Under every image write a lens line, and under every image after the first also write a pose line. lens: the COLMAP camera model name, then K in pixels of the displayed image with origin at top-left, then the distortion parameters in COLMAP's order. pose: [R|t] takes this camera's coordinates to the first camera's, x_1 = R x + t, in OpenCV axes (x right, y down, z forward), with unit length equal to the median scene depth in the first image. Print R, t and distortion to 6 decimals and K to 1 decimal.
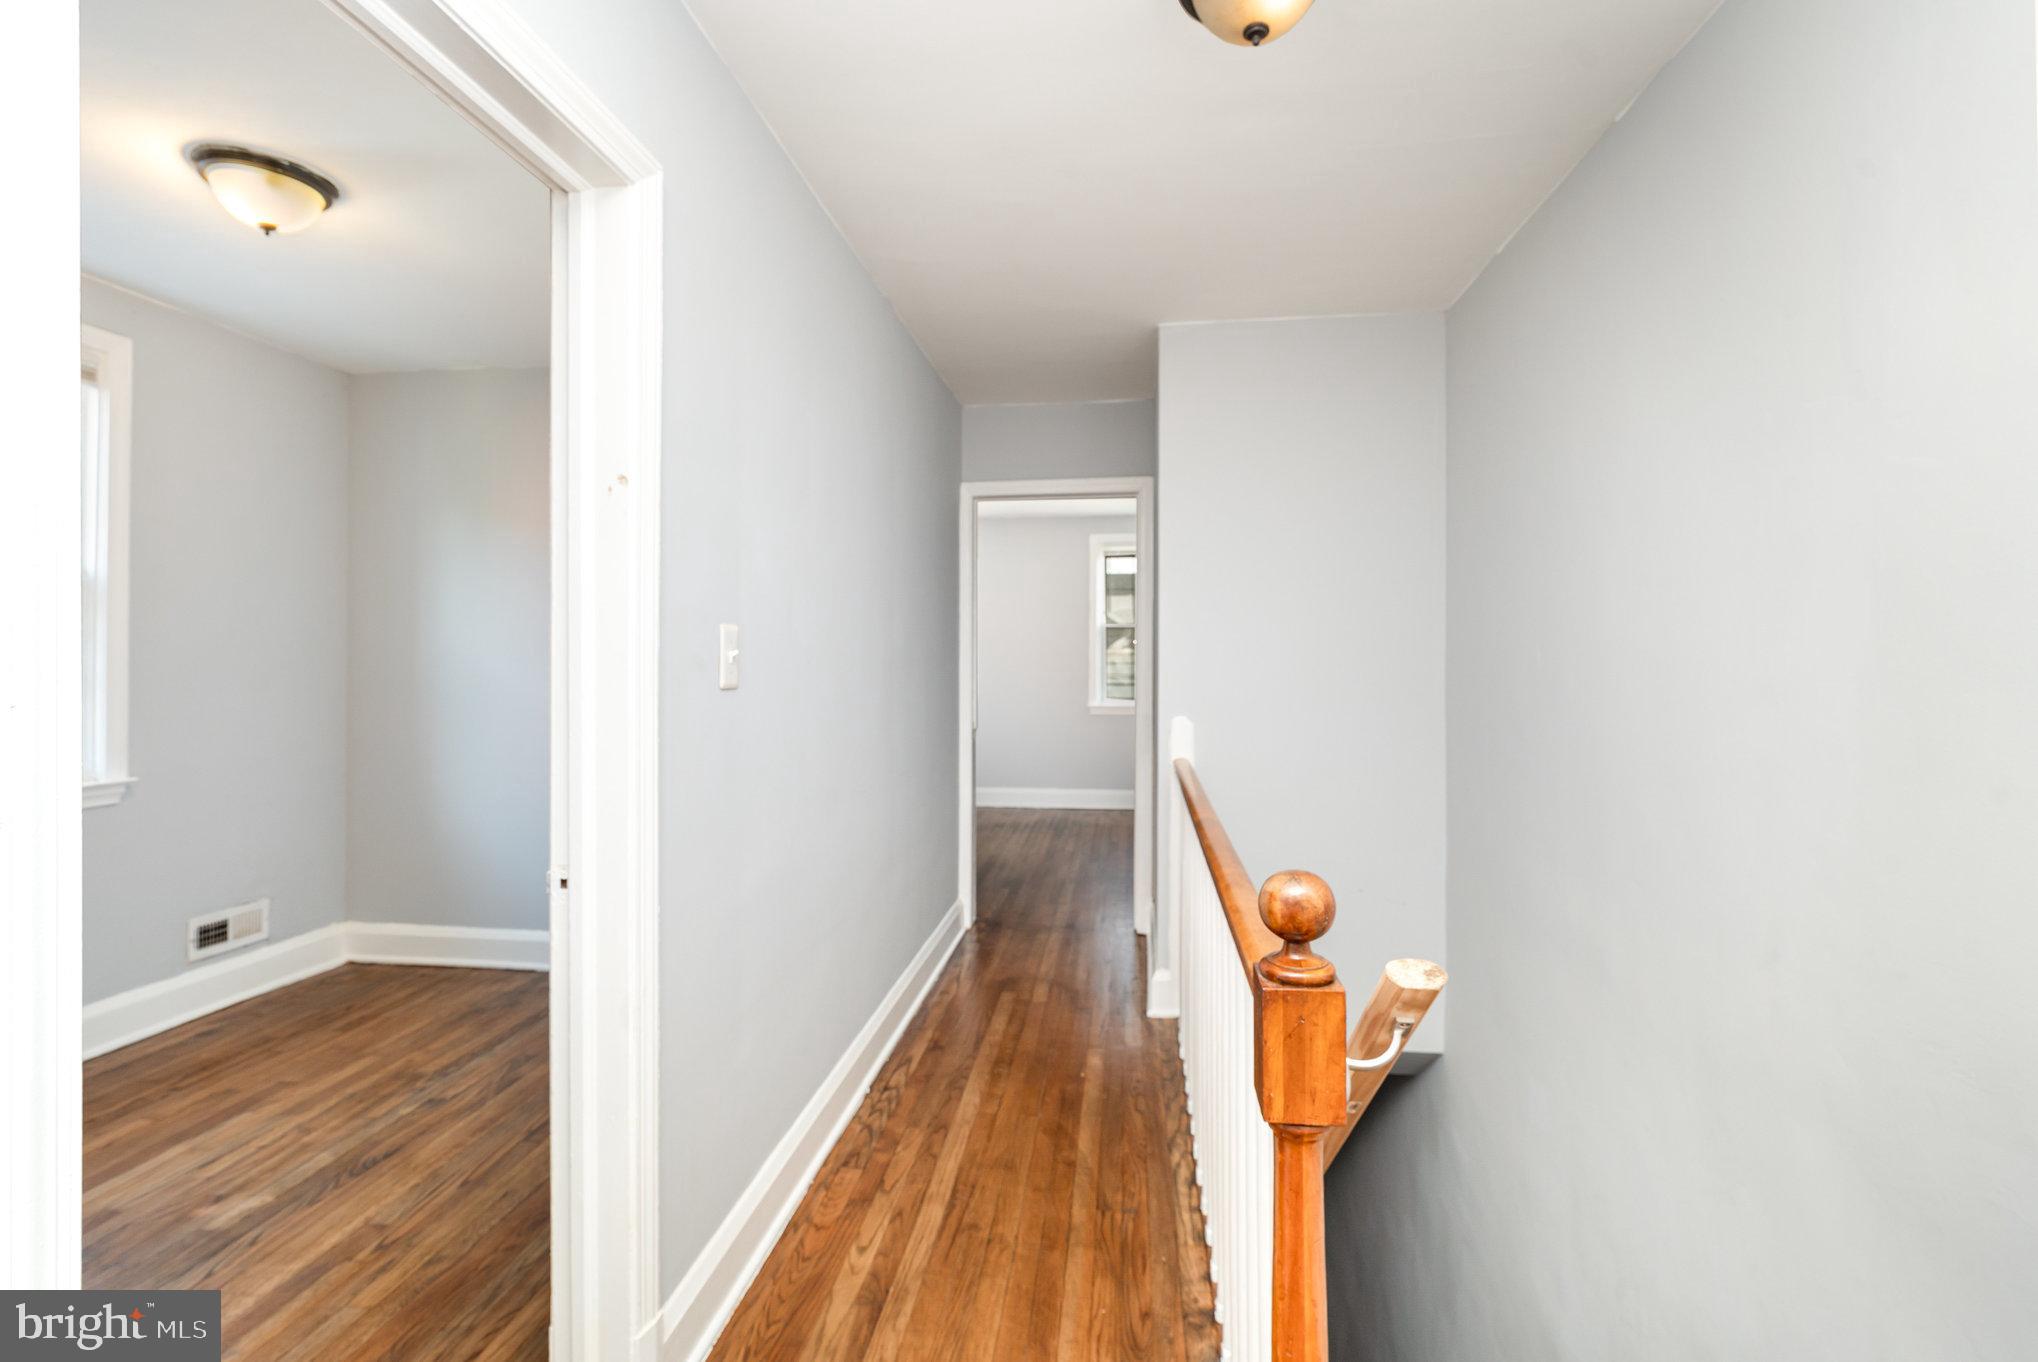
lens RADIAL K [[932.0, 0, 1022.7], [0, 932.0, 661.5], [0, 0, 1]] dist [0.000686, 0.000033]
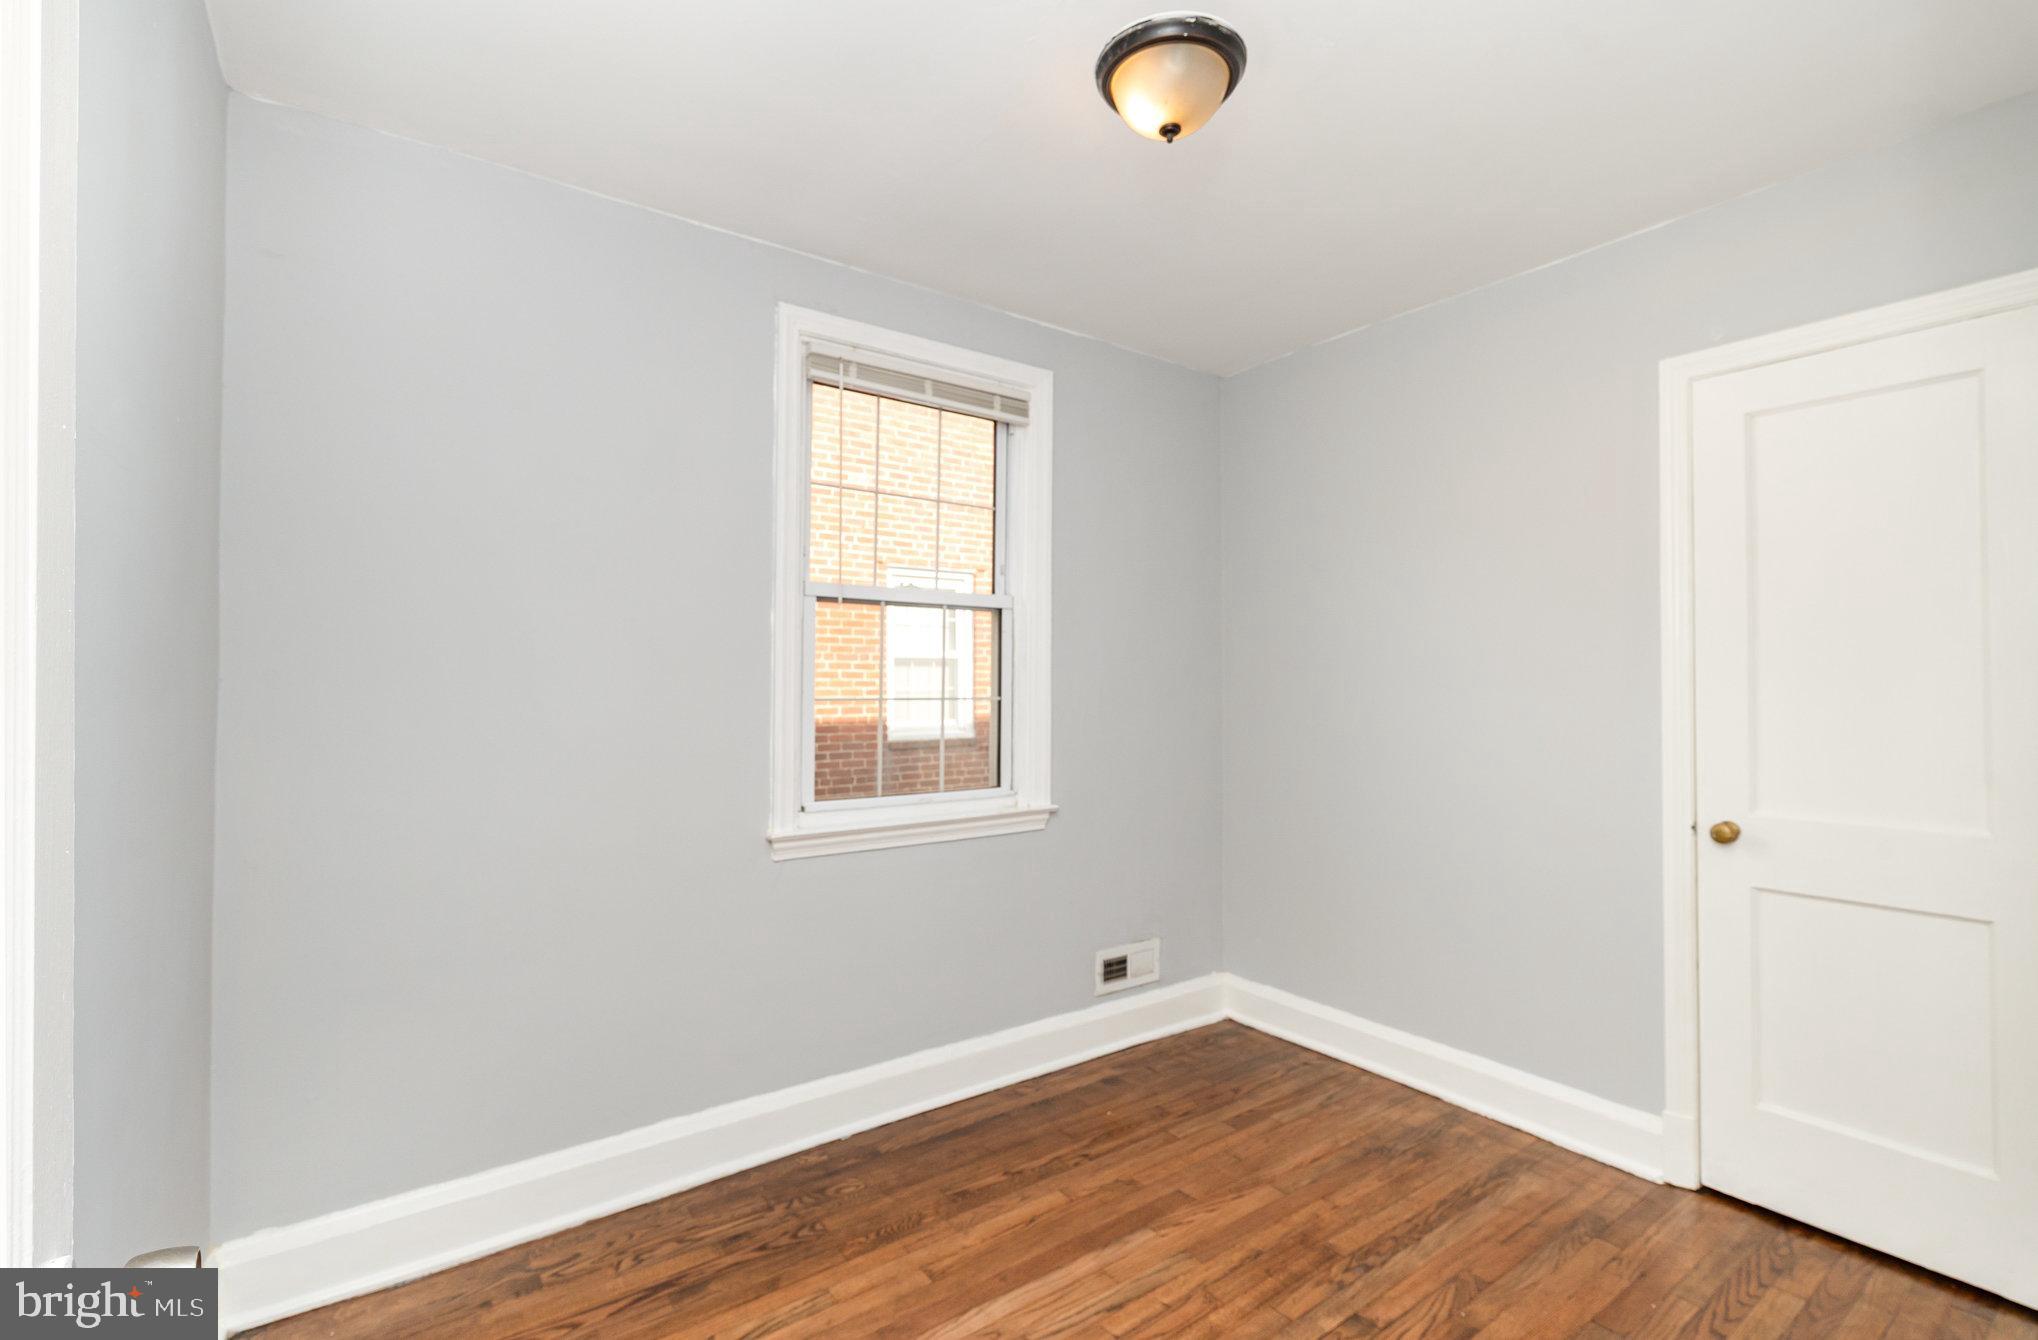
lens RADIAL K [[917.5, 0, 1022.5], [0, 917.5, 672.2], [0, 0, 1]] dist [-0.000717, 0.000015]
pose [[0.690693, -0.011429, -0.723057, -0.274141], [0.004695, 0.999925, -0.011321, -0.005965], [0.723132, 0.004425, 0.690695, 0.306755]]
